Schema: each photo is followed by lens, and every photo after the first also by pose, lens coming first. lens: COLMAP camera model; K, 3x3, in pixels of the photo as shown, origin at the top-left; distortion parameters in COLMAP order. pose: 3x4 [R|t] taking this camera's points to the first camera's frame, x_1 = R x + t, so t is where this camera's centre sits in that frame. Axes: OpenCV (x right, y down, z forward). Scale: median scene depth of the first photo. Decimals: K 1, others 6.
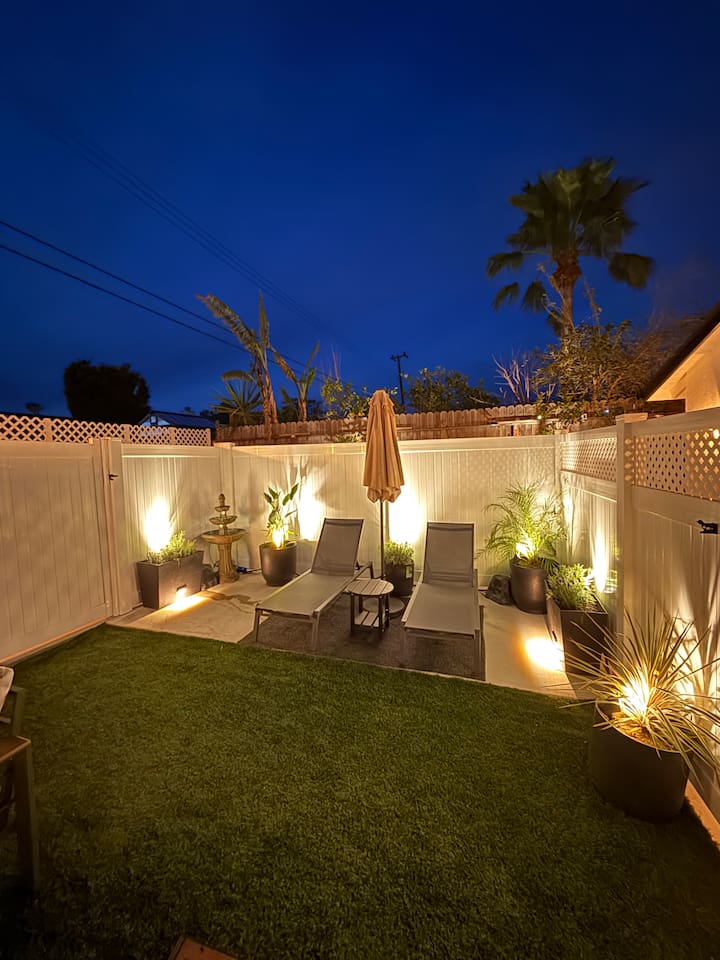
lens RADIAL K [[388.0, 0, 360.0], [0, 388.0, 480.0], [0, 0, 1]] dist [0.003134, 0.000256]
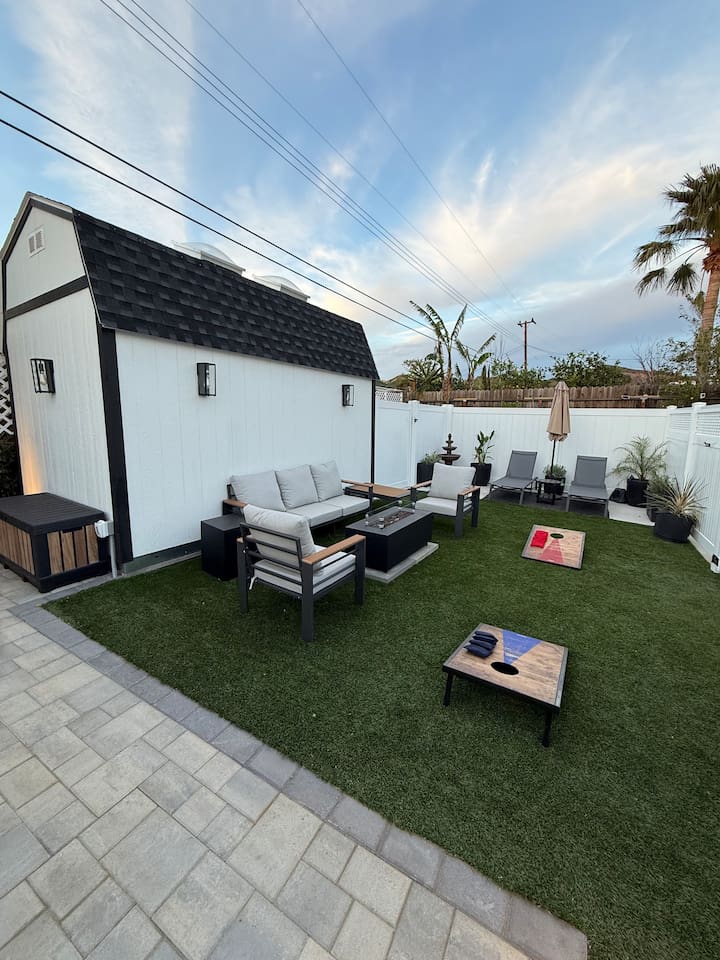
lens RADIAL K [[388.0, 0, 360.0], [0, 388.0, 480.0], [0, 0, 1]] dist [0.003134, 0.000256]
pose [[0.969124, 0.086528, -0.230895, -0.180171], [-0.062700, 0.992104, 0.108622, 0.042981], [0.238470, -0.090791, 0.966897, -0.470210]]
